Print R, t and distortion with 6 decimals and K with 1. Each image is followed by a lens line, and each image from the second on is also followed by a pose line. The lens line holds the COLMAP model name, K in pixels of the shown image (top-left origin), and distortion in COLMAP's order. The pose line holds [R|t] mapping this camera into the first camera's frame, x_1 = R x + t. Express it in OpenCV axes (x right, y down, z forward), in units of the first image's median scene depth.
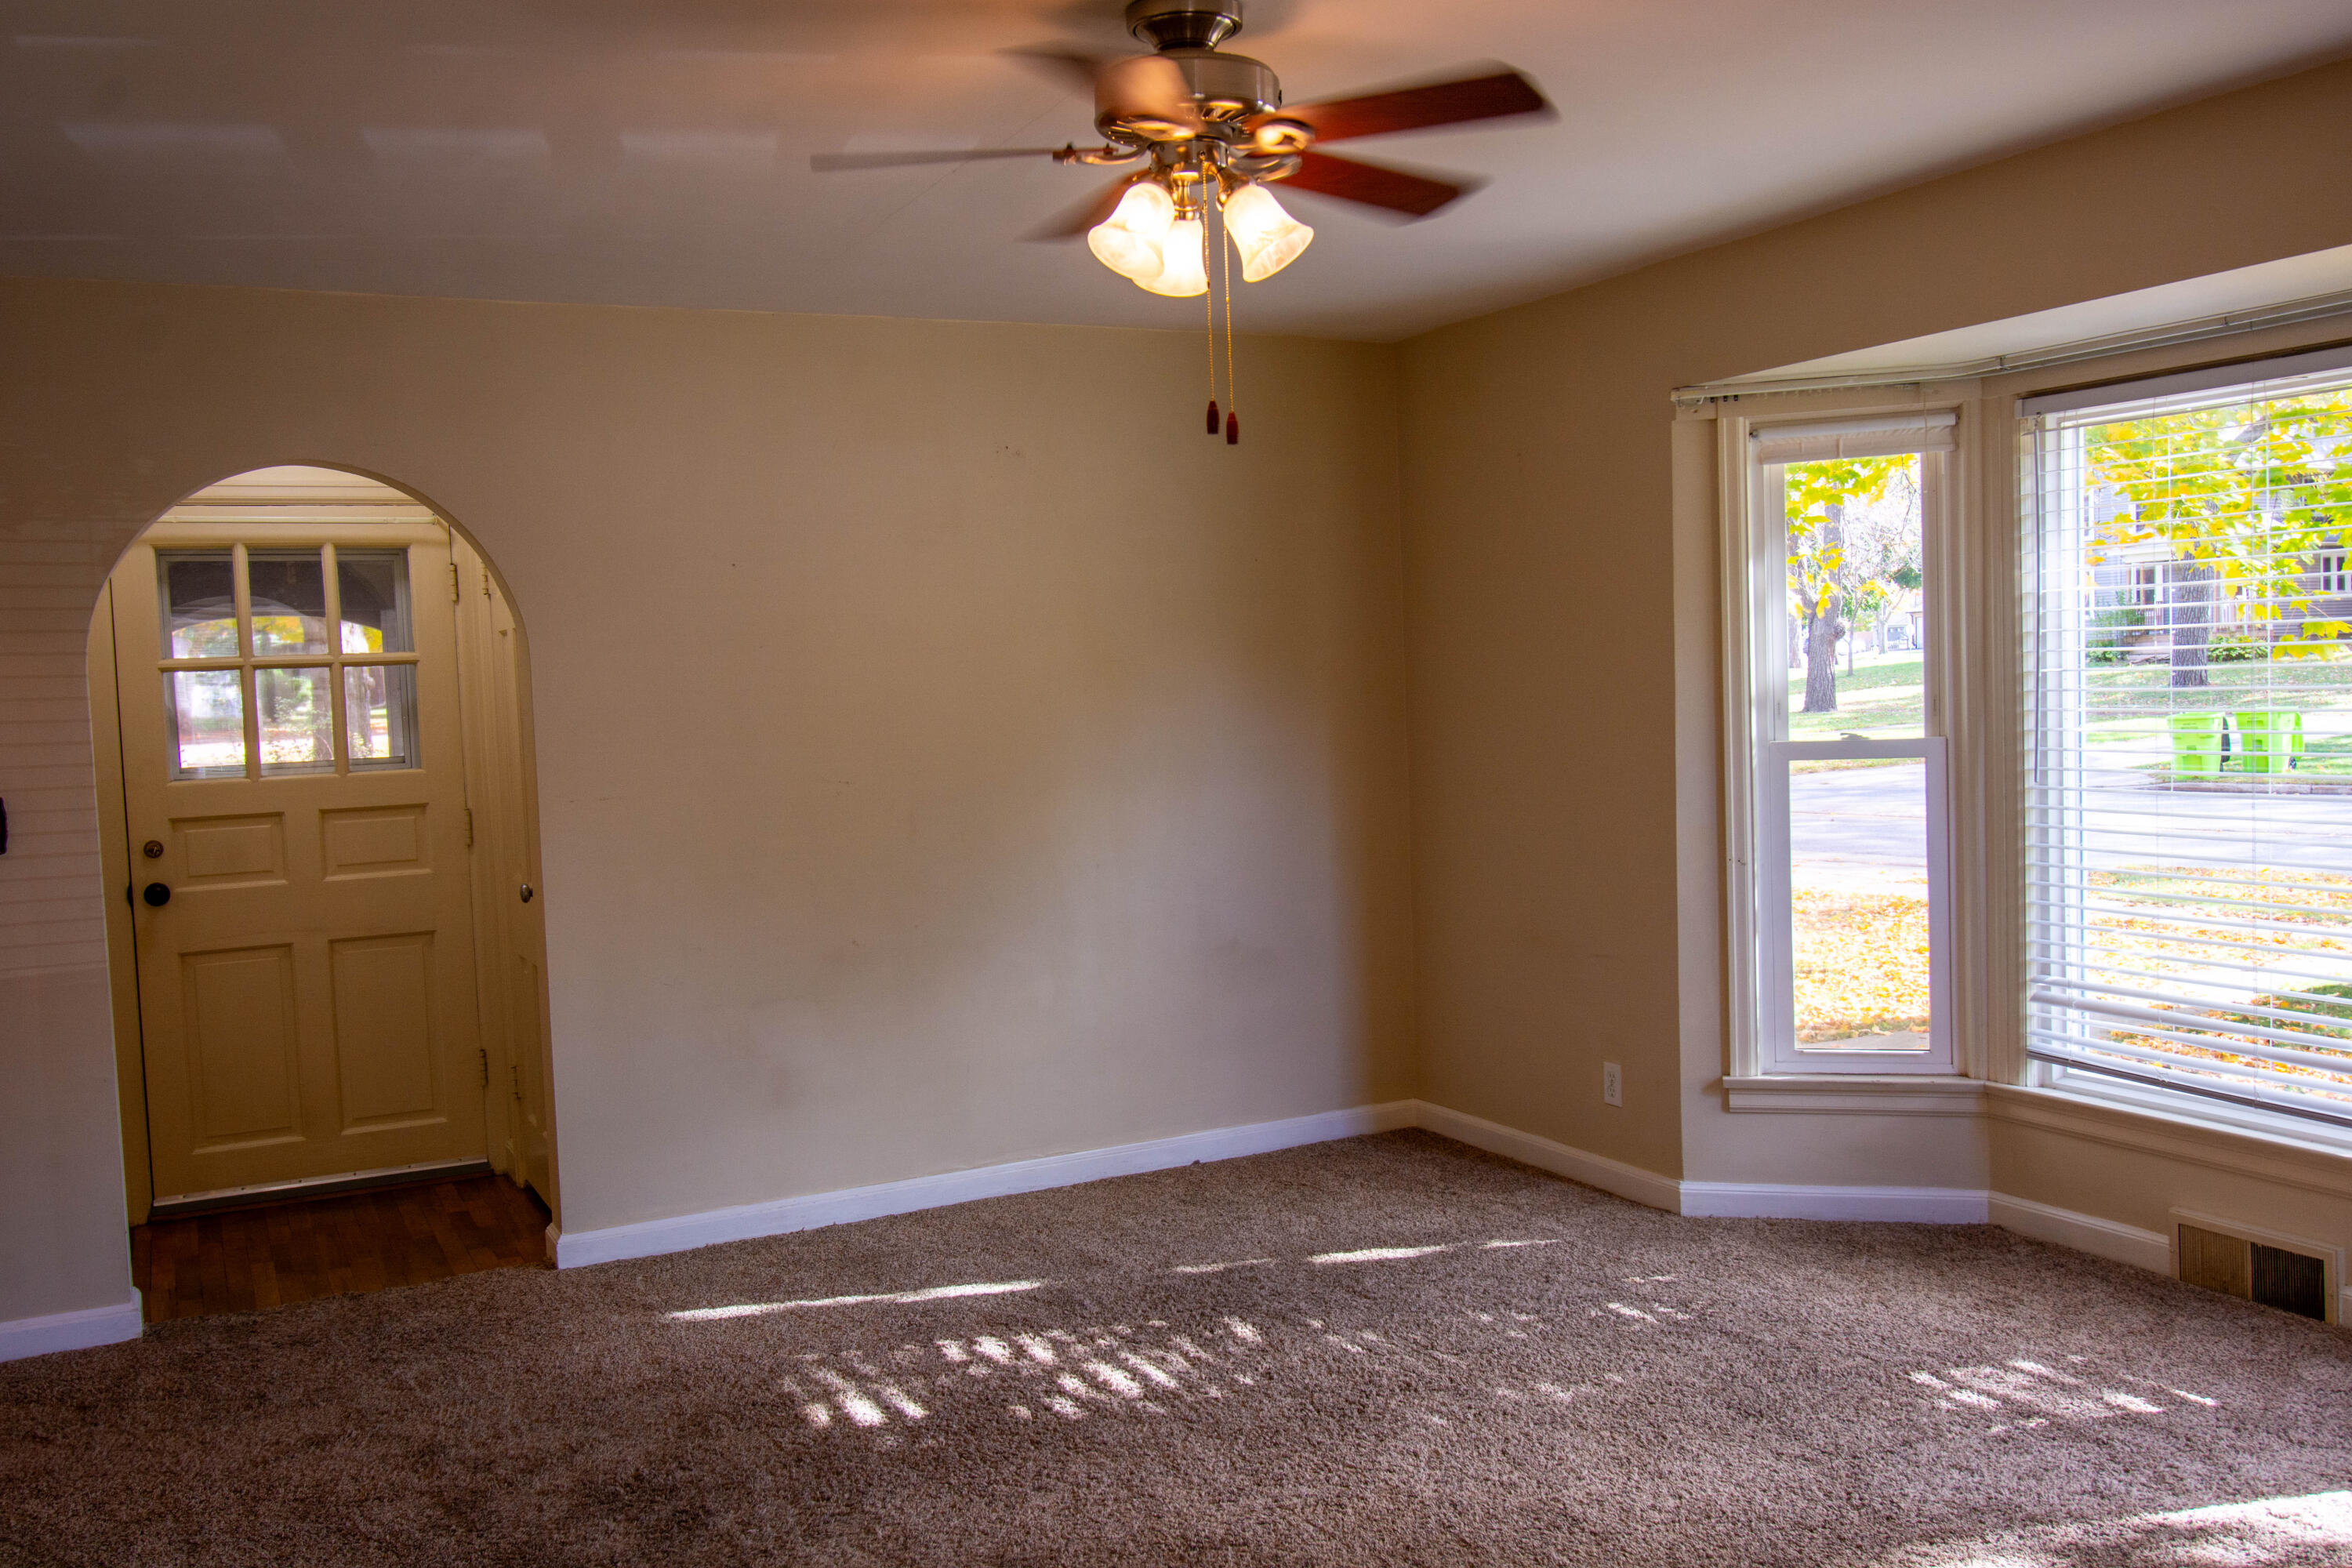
lens RADIAL K [[1922.9, 0, 1176.0], [0, 1922.9, 784.0], [0, 0, 1]] dist [0.001974, -0.031894]
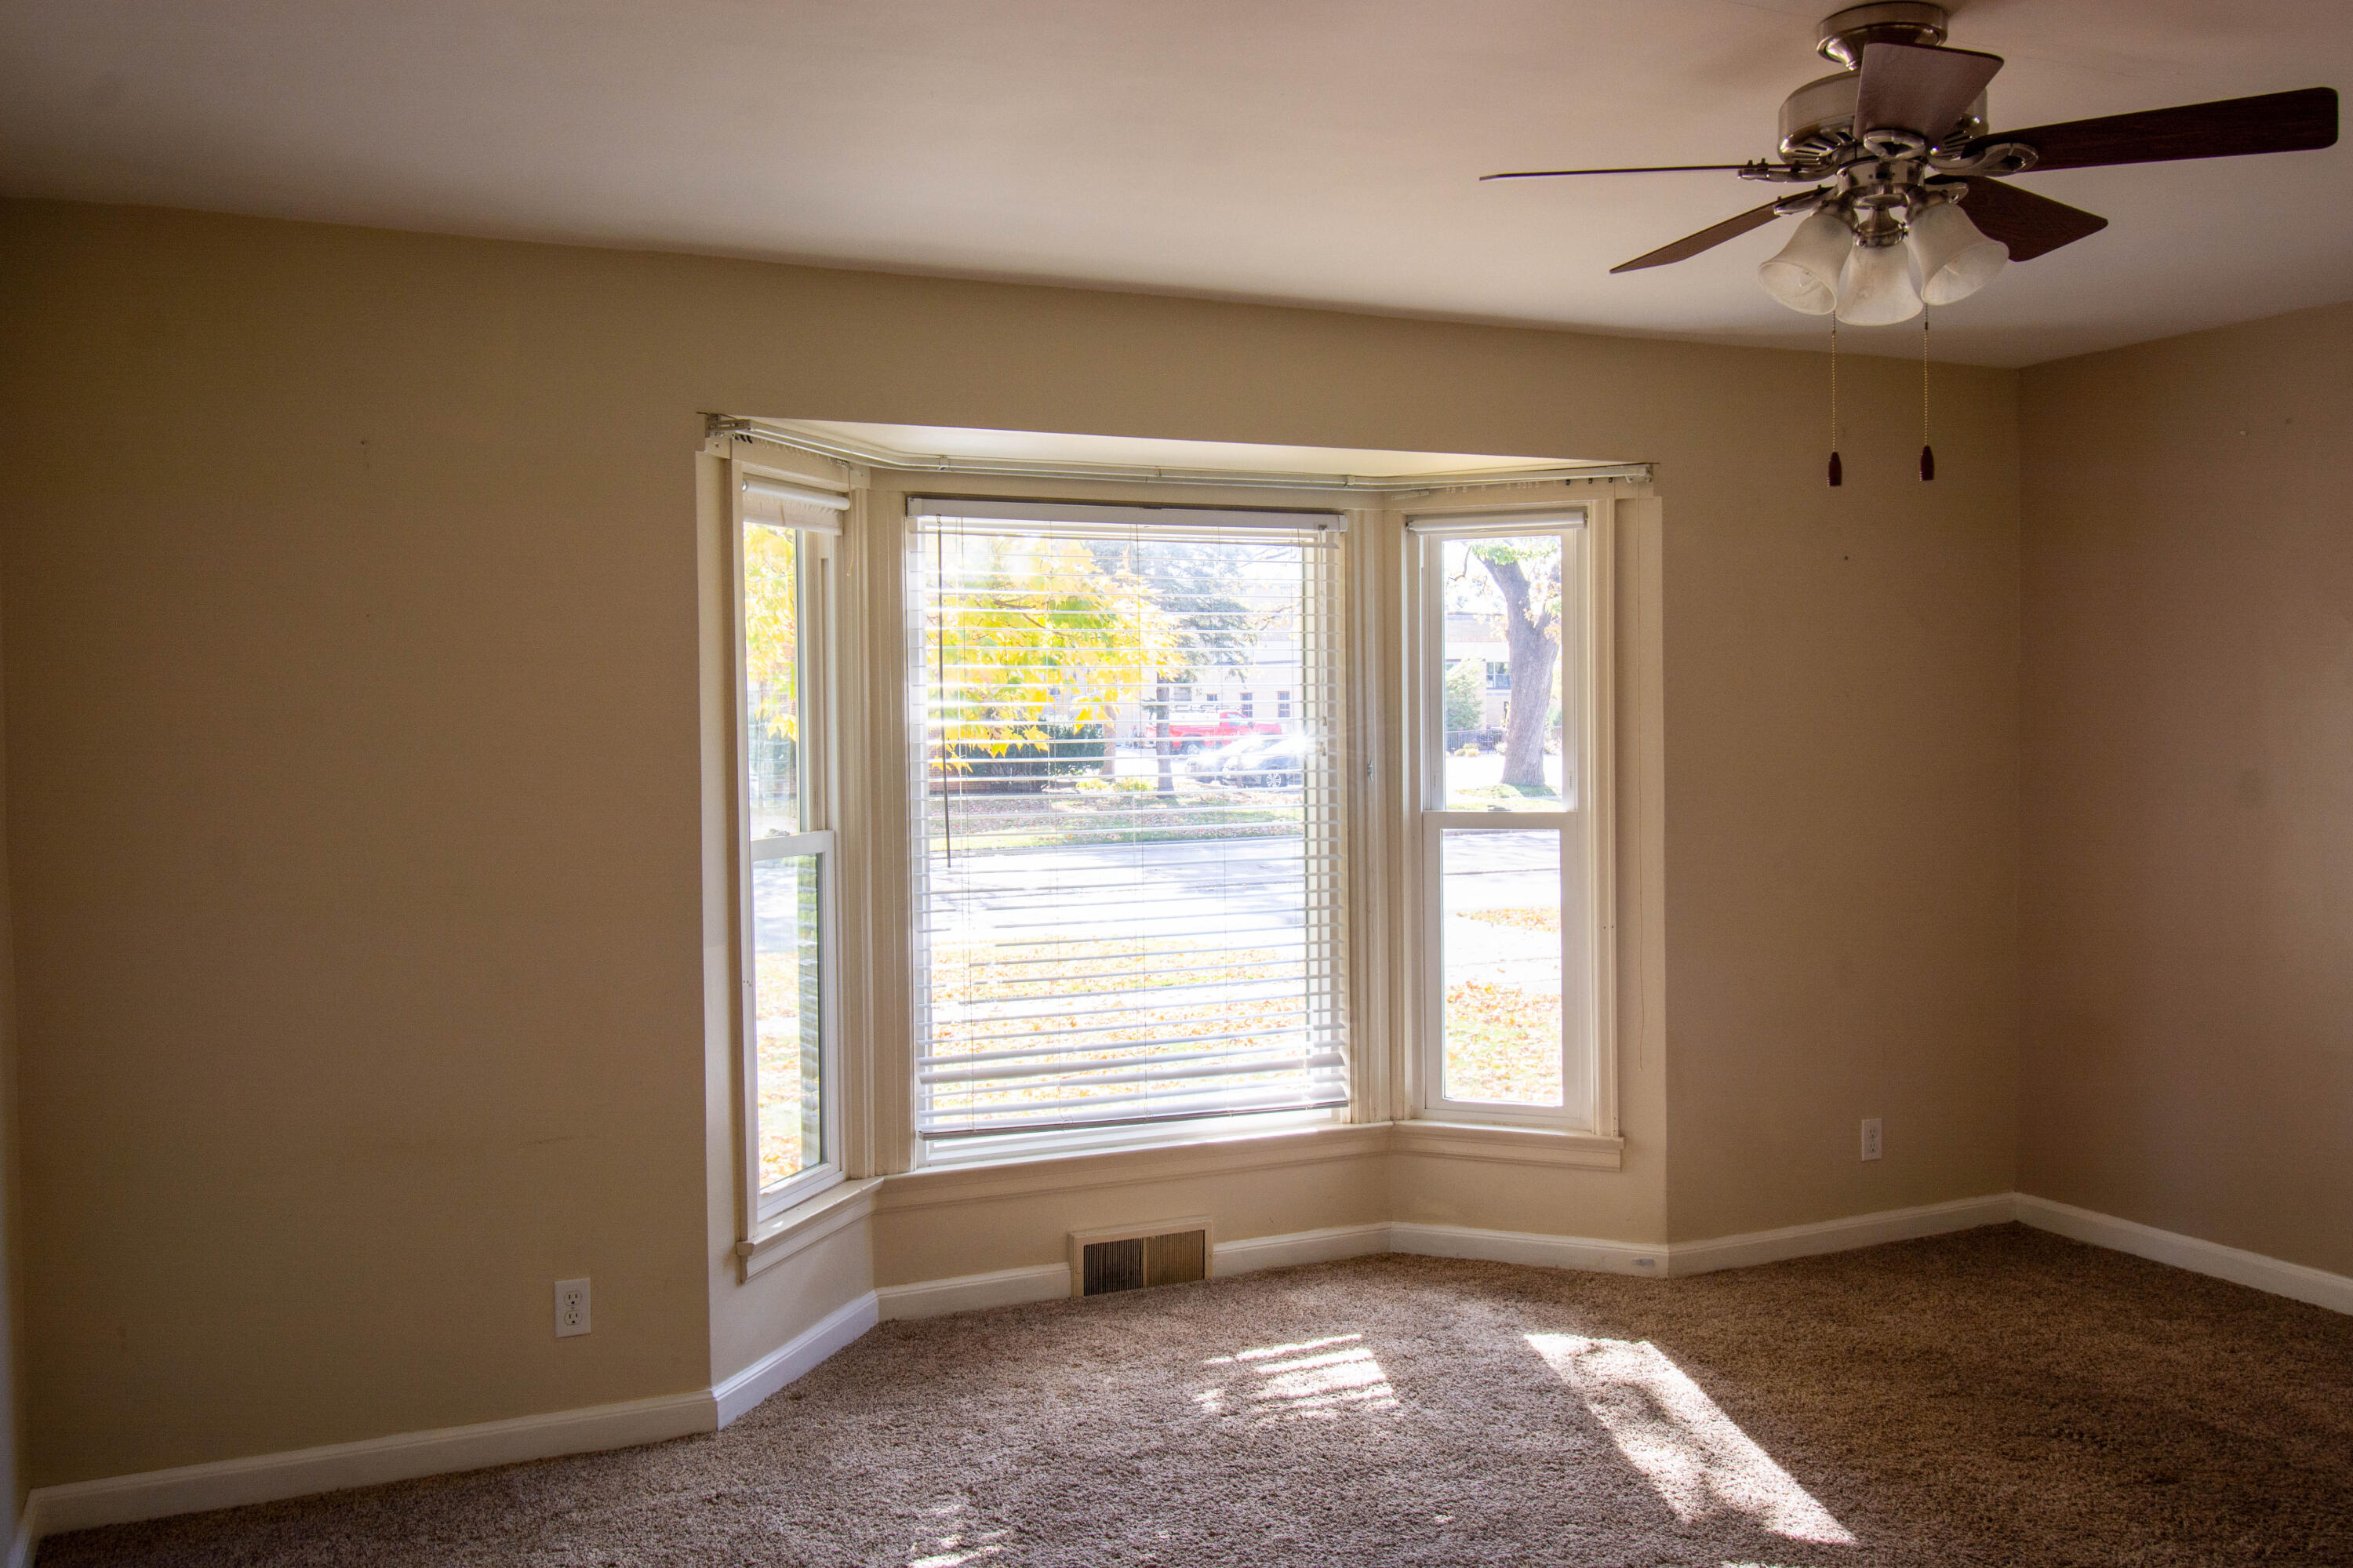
lens RADIAL K [[1923.8, 0, 1176.5], [0, 1923.8, 784.0], [0, 0, 1]] dist [0.001974, -0.031894]
pose [[0.065010, 0.003694, 0.997878, -0.578654], [0.064759, 0.997870, -0.007913, -0.029728], [-0.995781, 0.065136, 0.064632, 0.802298]]
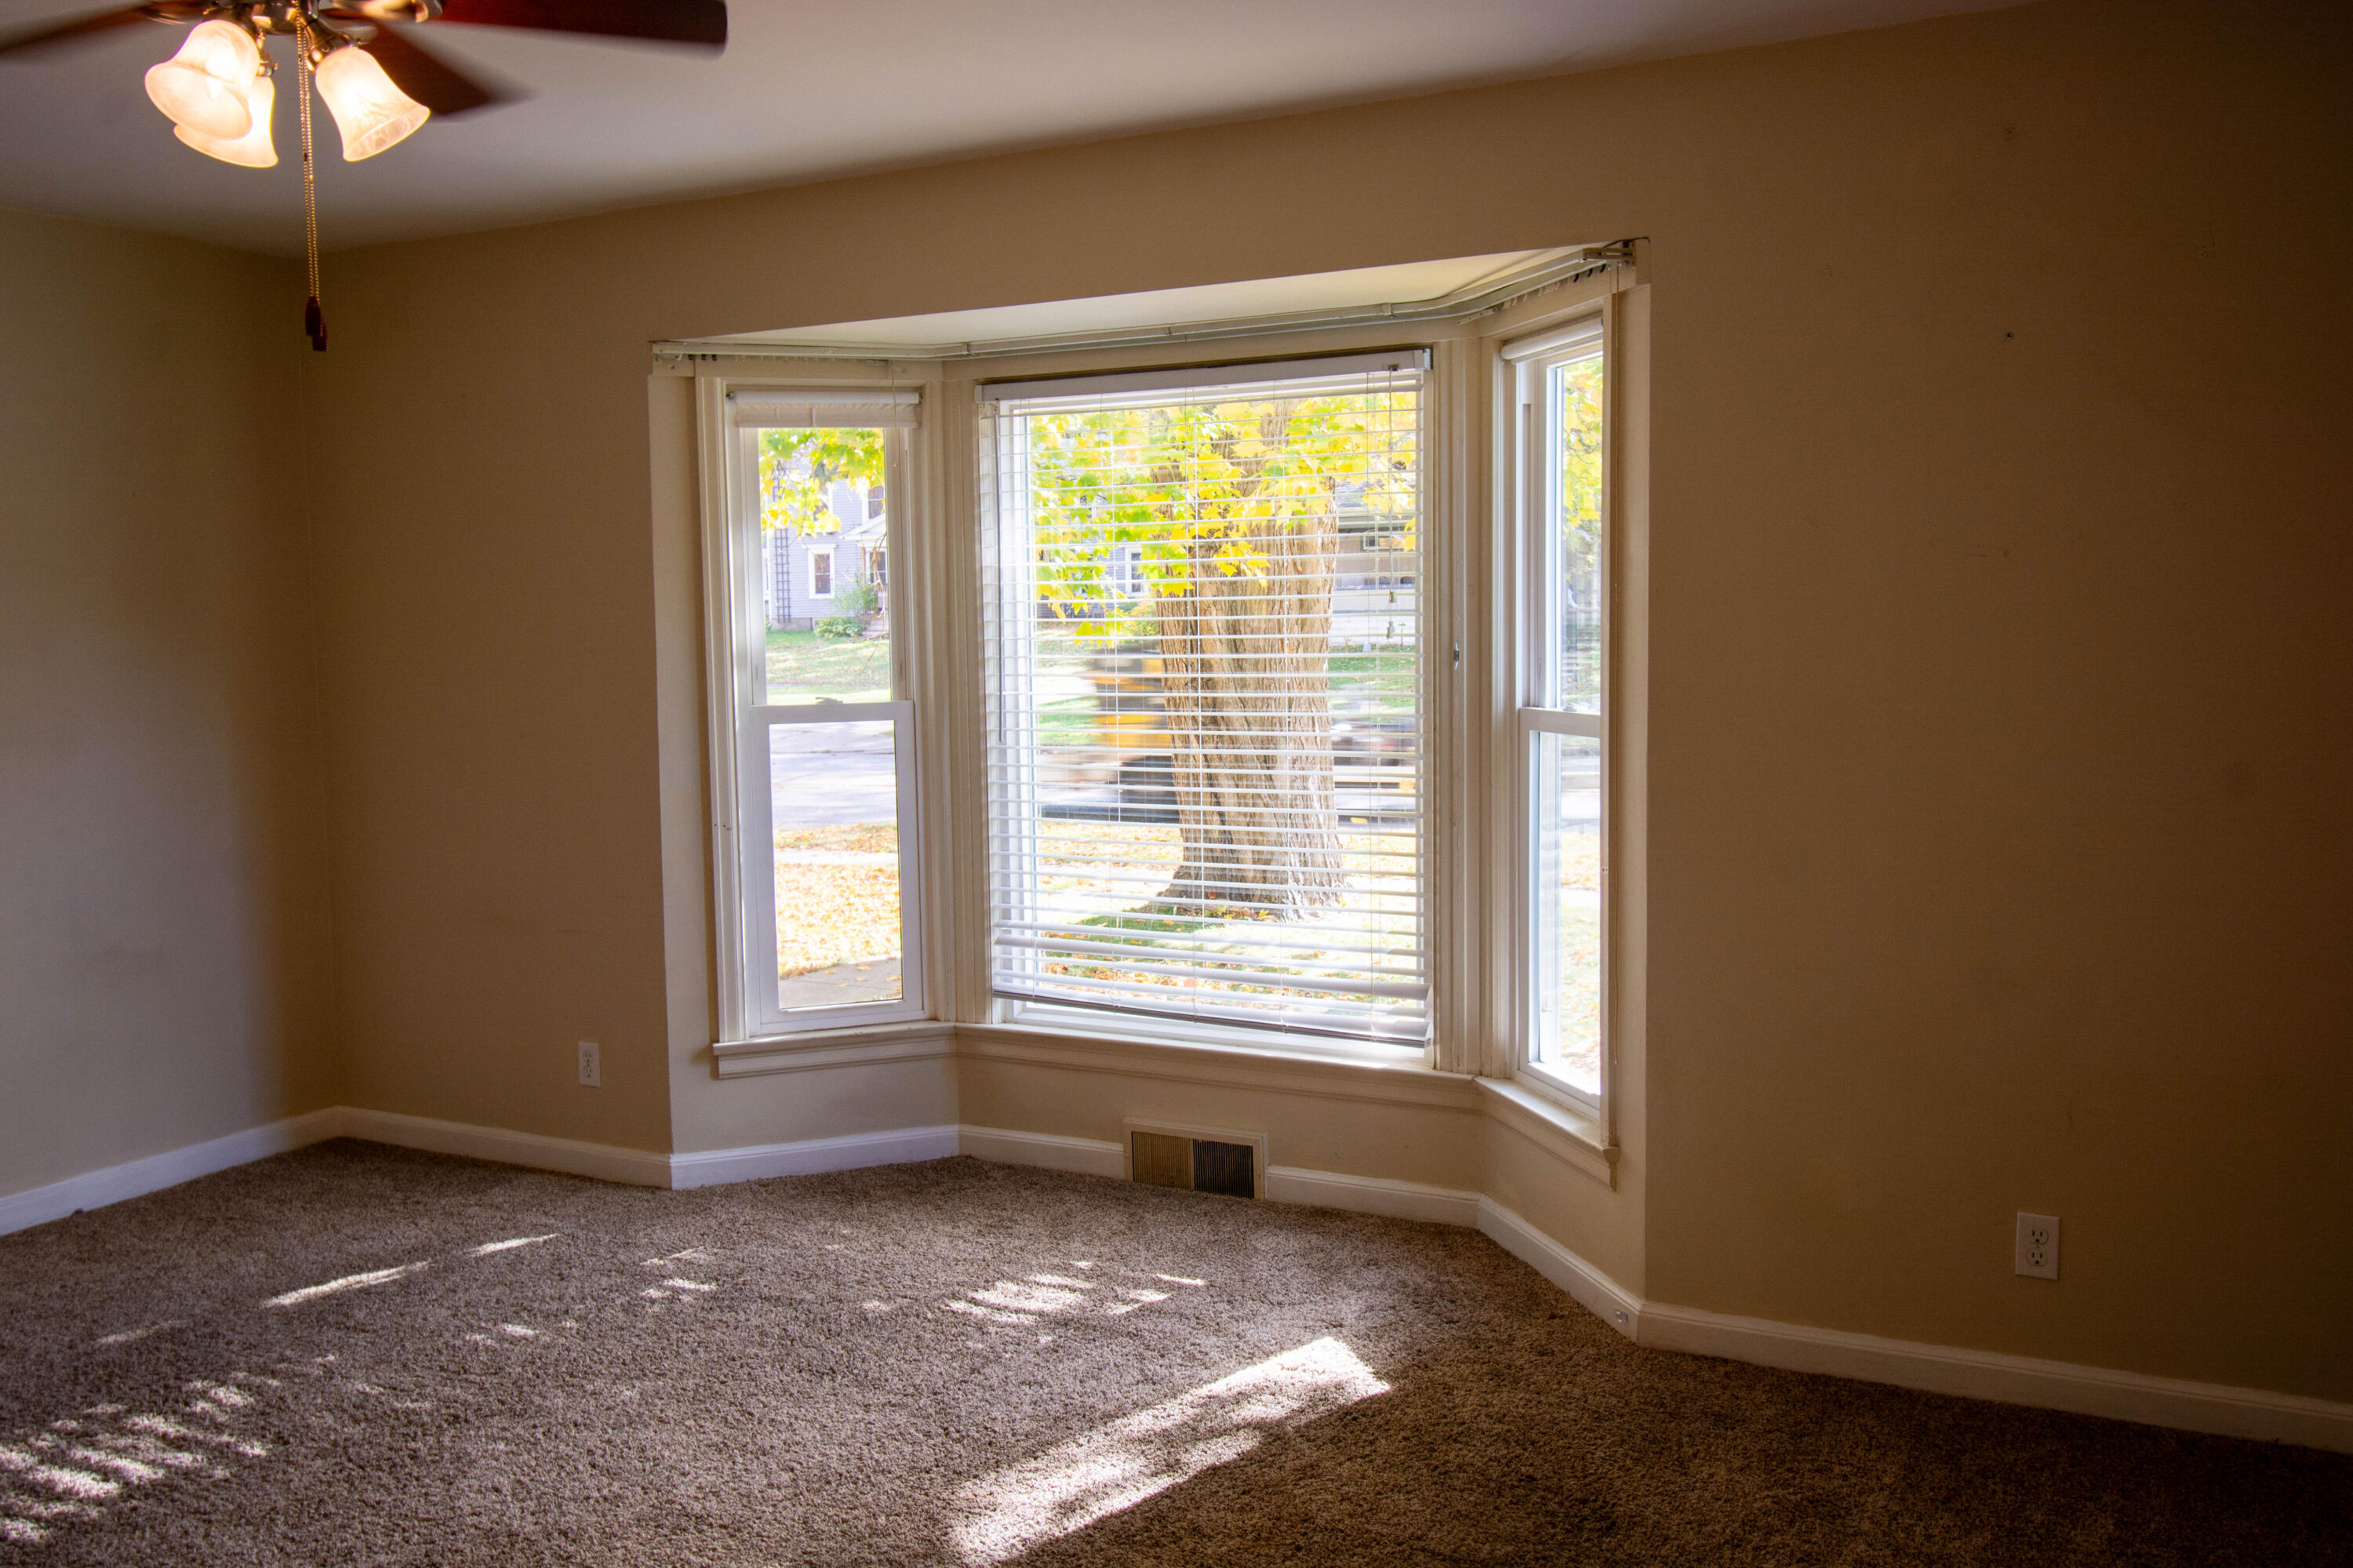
lens RADIAL K [[1923.8, 0, 1176.5], [0, 1923.8, 784.0], [0, 0, 1]] dist [0.001974, -0.031894]
pose [[0.821354, -0.027340, 0.569763, -0.087234], [0.018261, 0.999599, 0.021640, 0.001144], [-0.570126, -0.007370, 0.821524, 0.053620]]
